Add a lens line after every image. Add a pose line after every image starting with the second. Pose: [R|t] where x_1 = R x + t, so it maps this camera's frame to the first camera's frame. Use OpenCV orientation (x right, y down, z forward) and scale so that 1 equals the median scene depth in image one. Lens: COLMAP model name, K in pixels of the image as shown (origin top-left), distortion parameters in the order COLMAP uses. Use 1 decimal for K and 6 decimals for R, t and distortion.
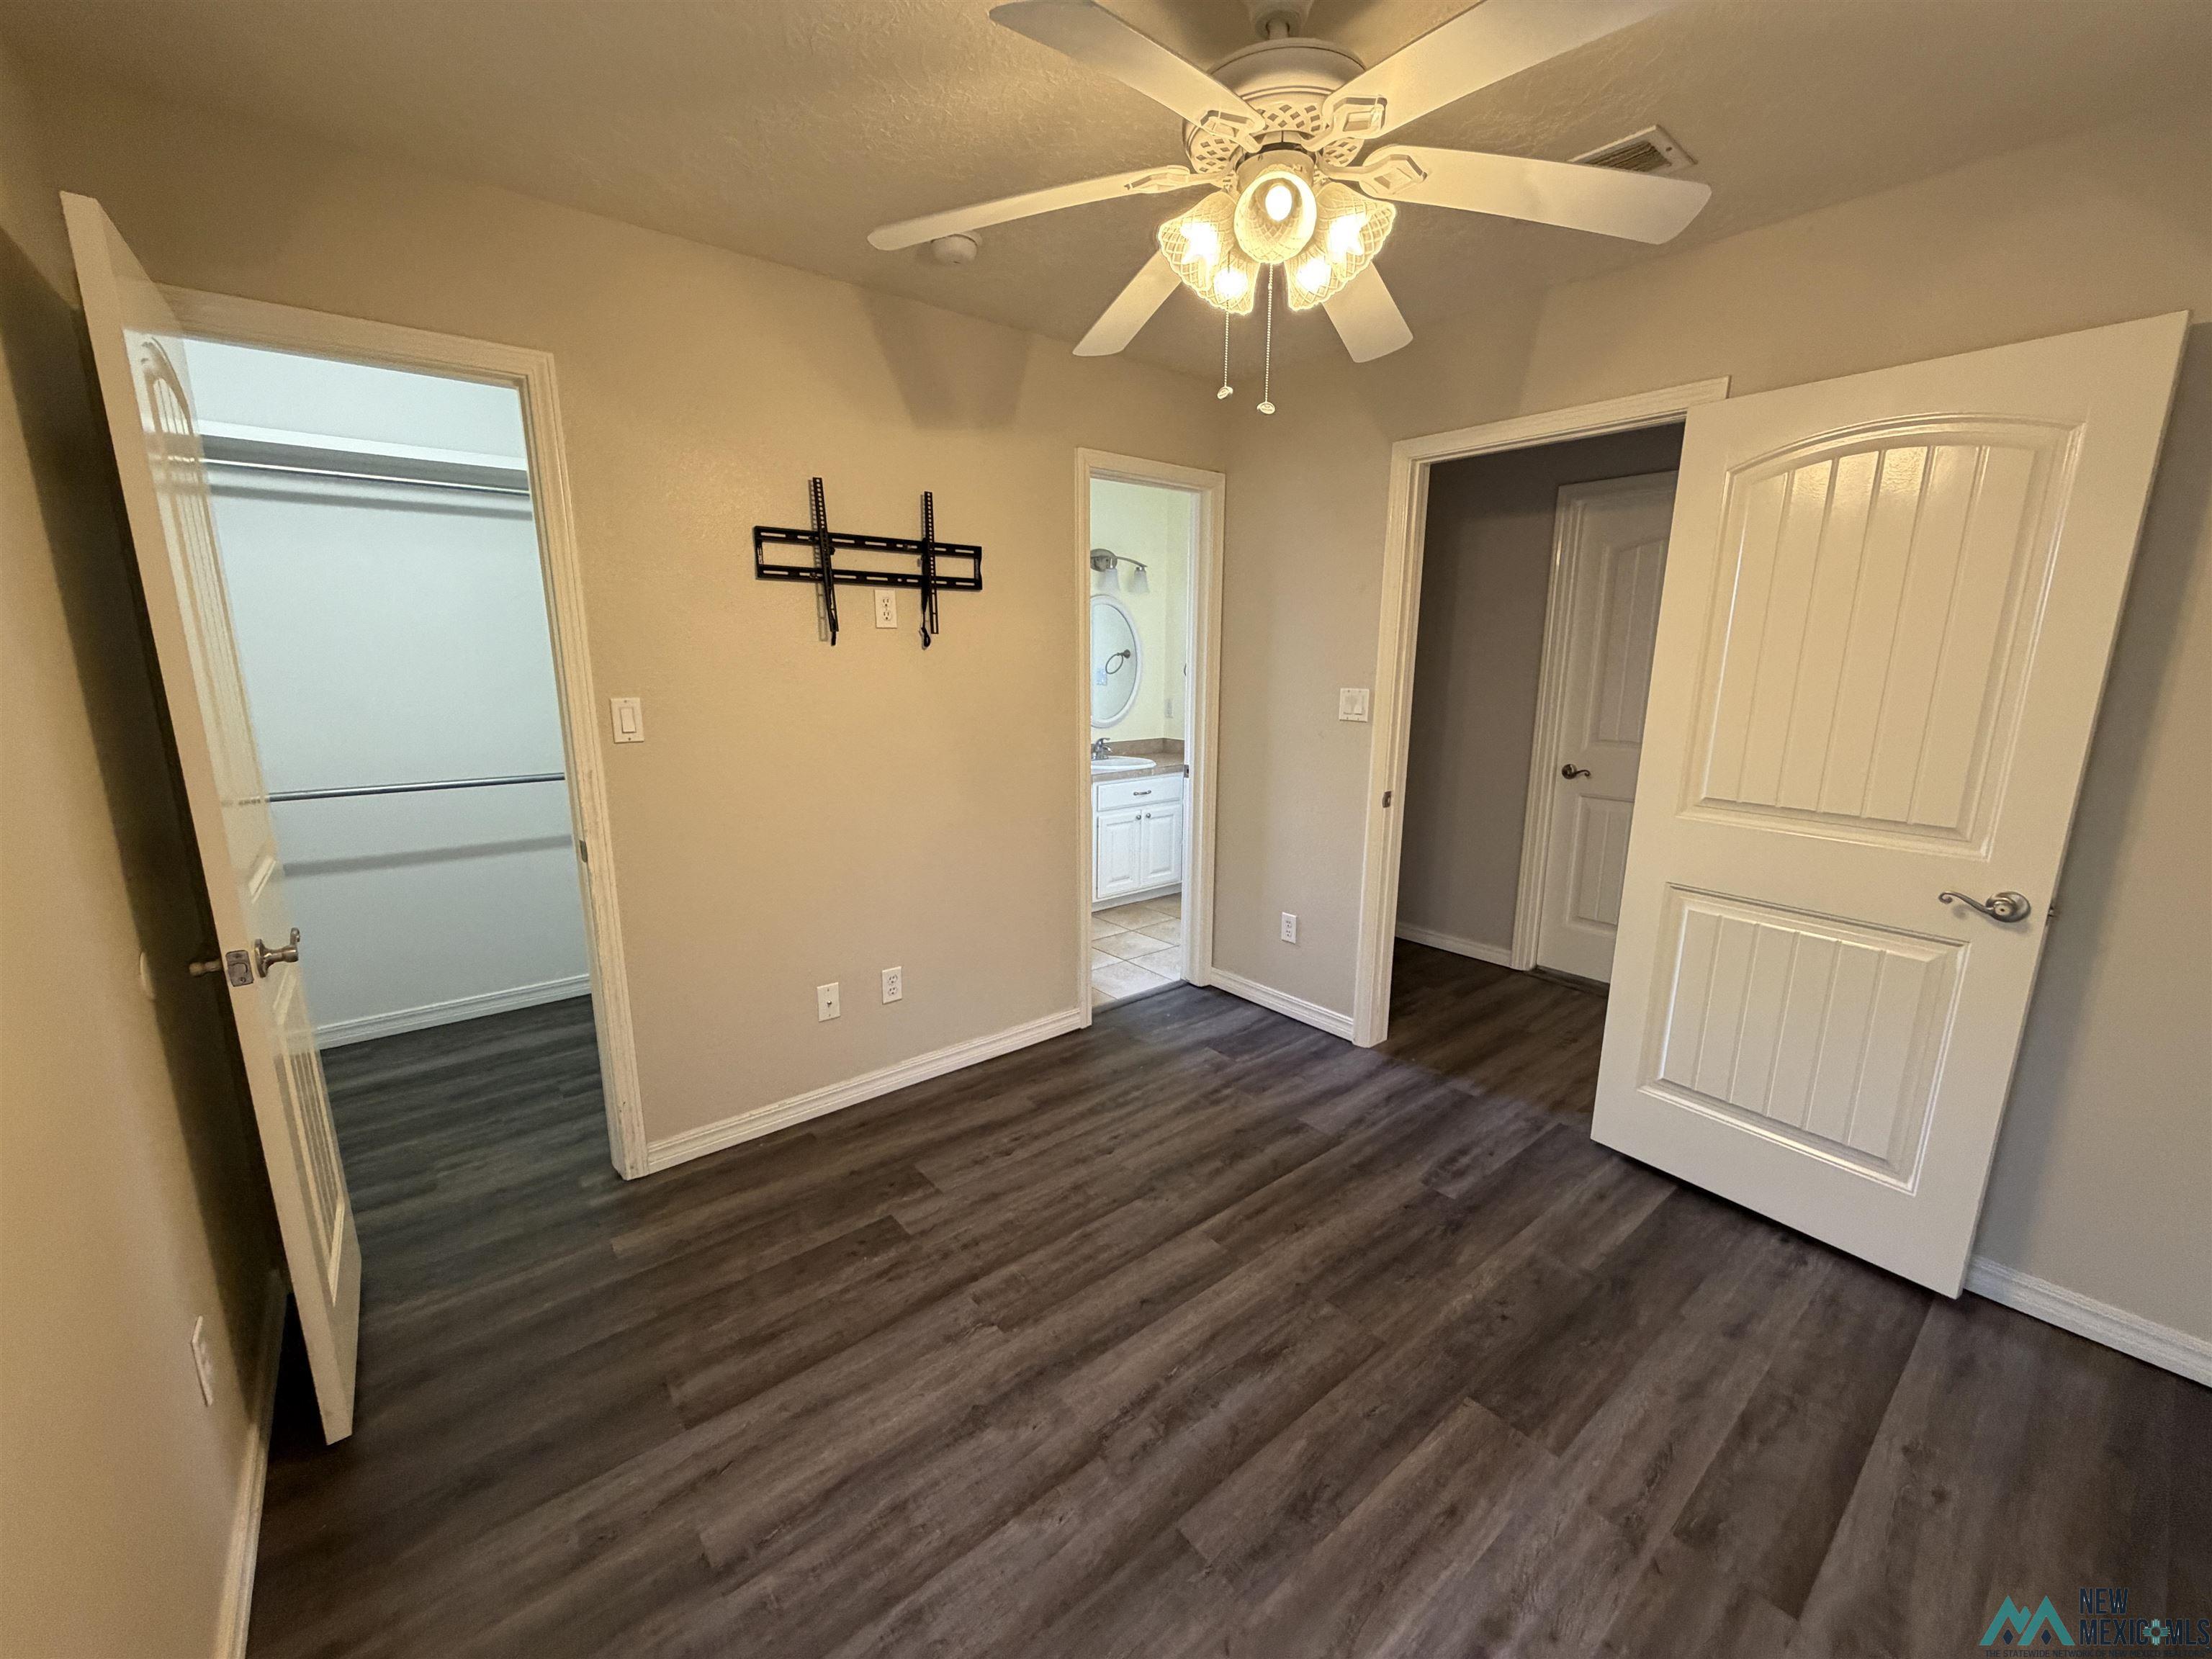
lens RADIAL K [[882.7, 0, 1103.7], [0, 882.7, 838.5], [0, 0, 1]] dist [0.001510, -0.000885]
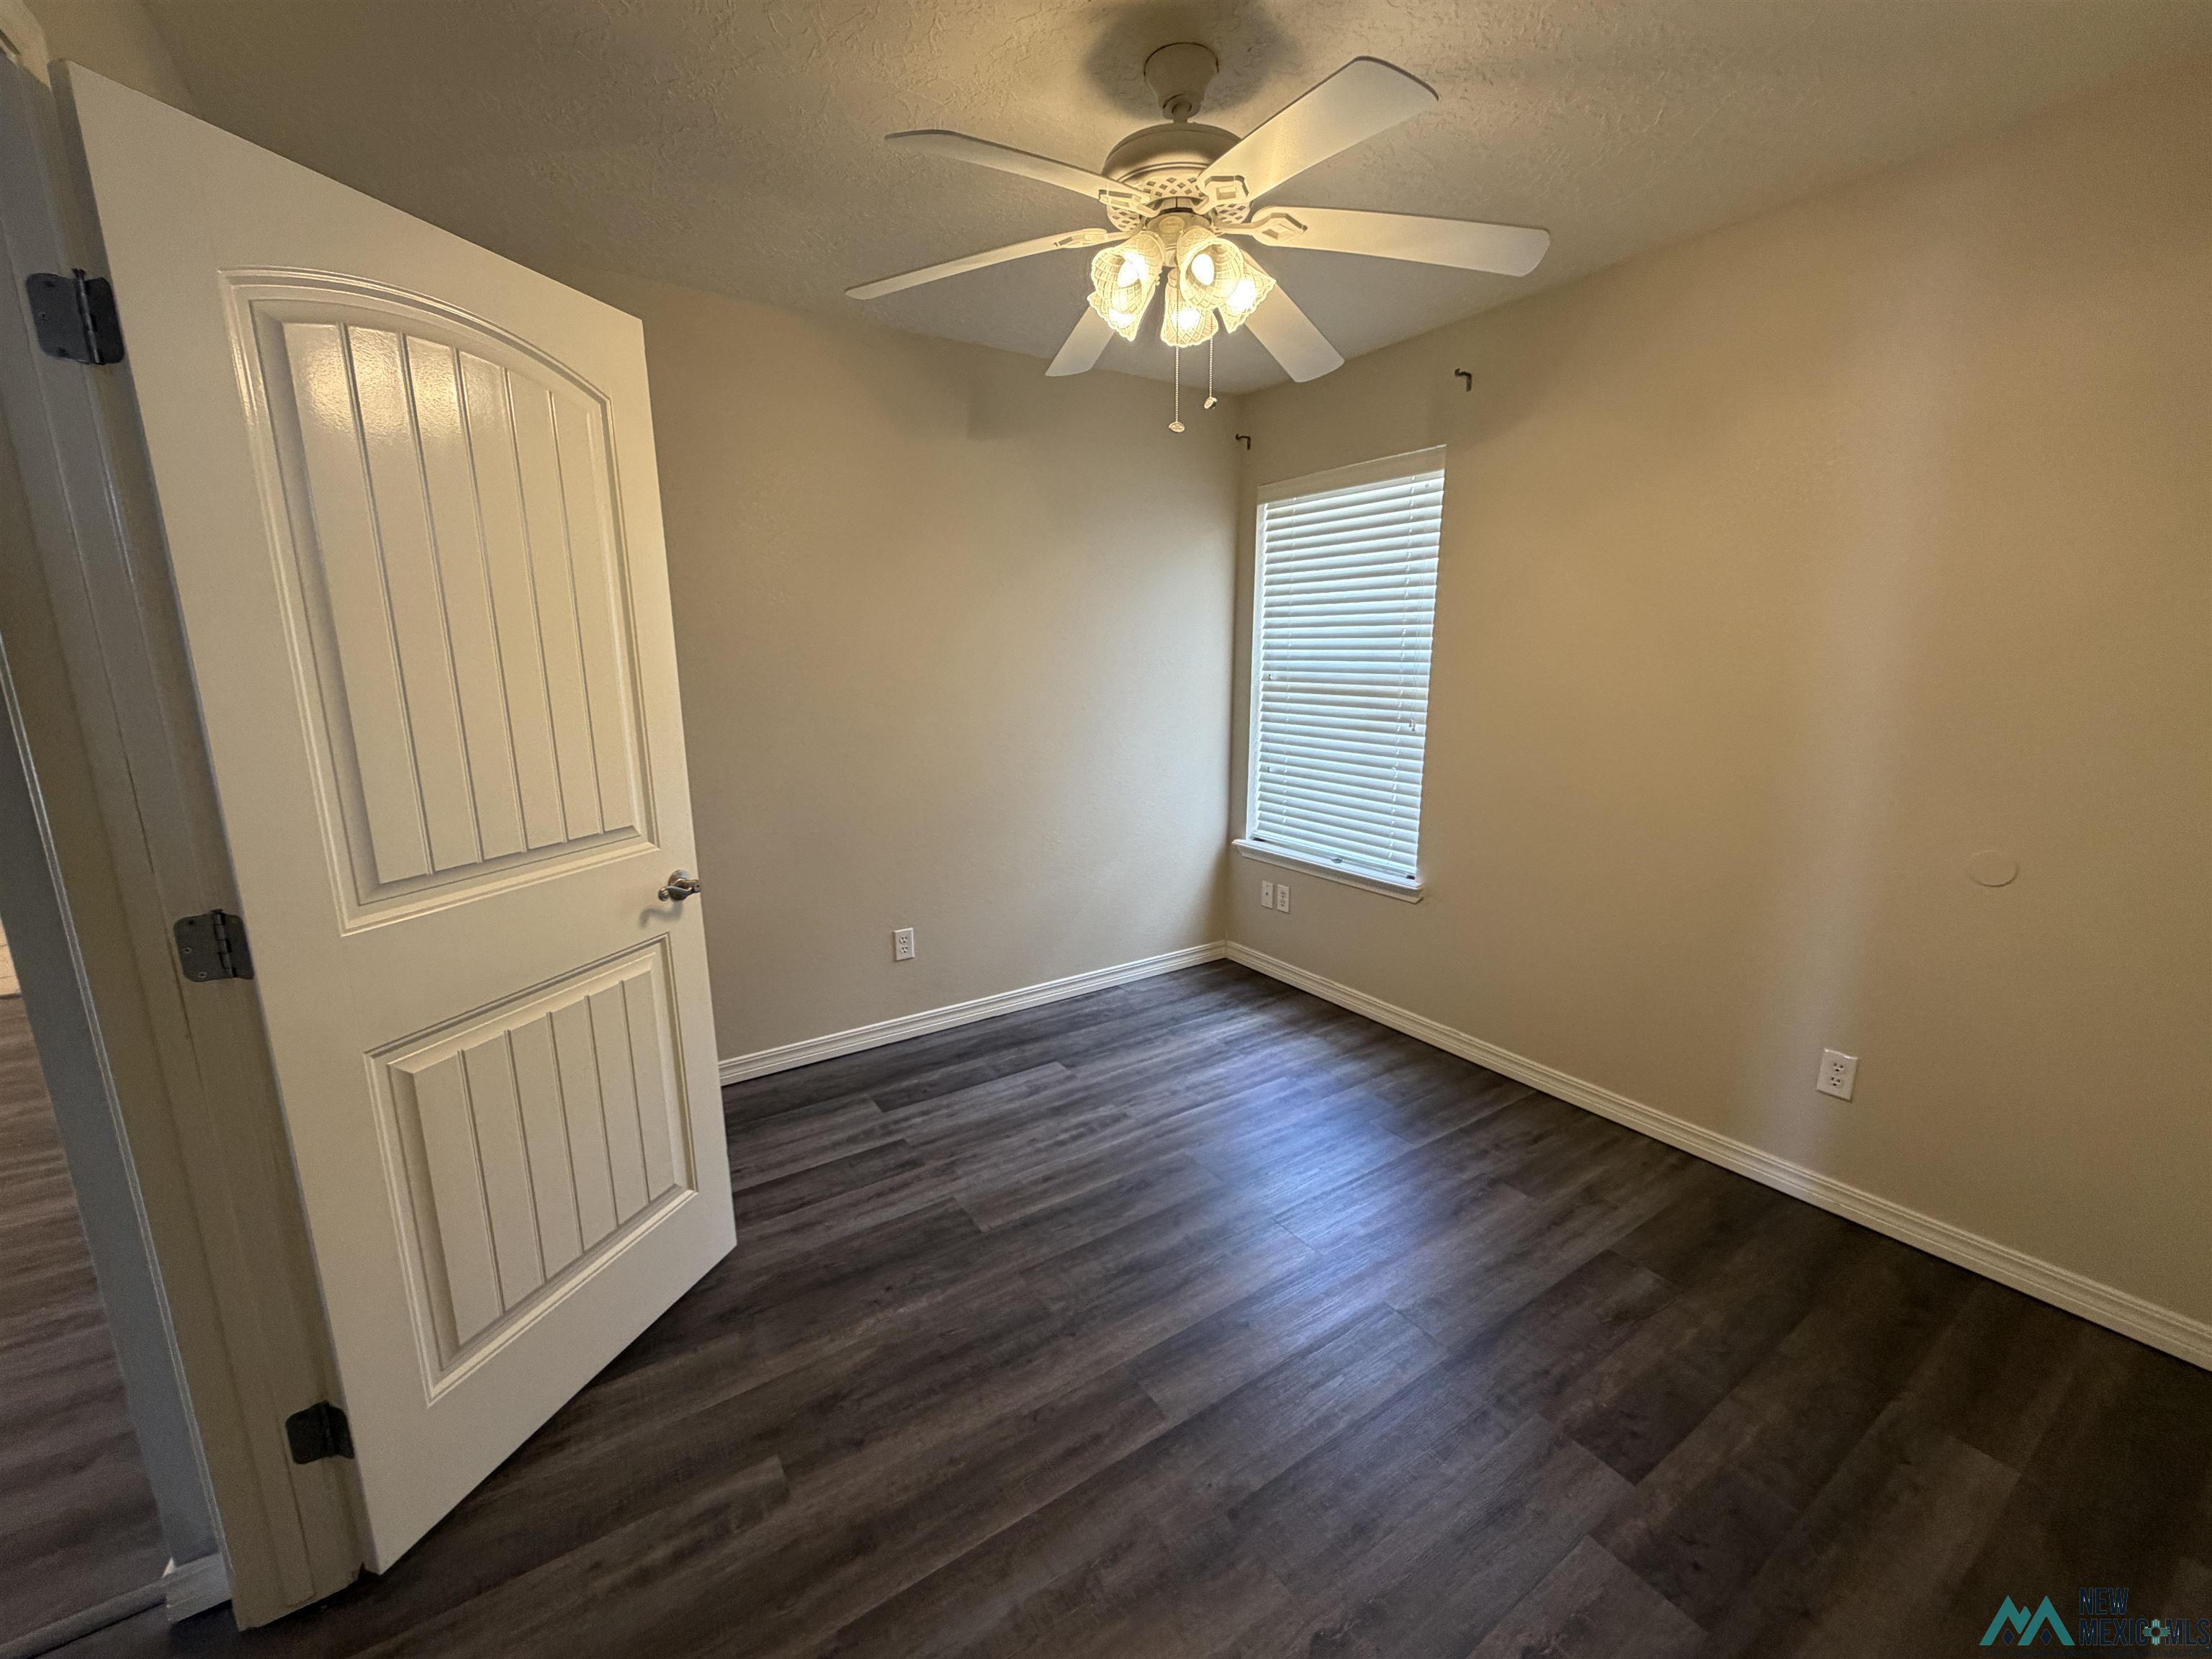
lens RADIAL K [[882.7, 0, 1104.2], [0, 882.7, 828.6], [0, 0, 1]] dist [0.001510, -0.000885]
pose [[-0.994684, -0.016694, 0.101616, 0.107110], [0.025351, 0.916705, 0.398760, -0.336642], [-0.099809, 0.399216, -0.911408, 1.641871]]
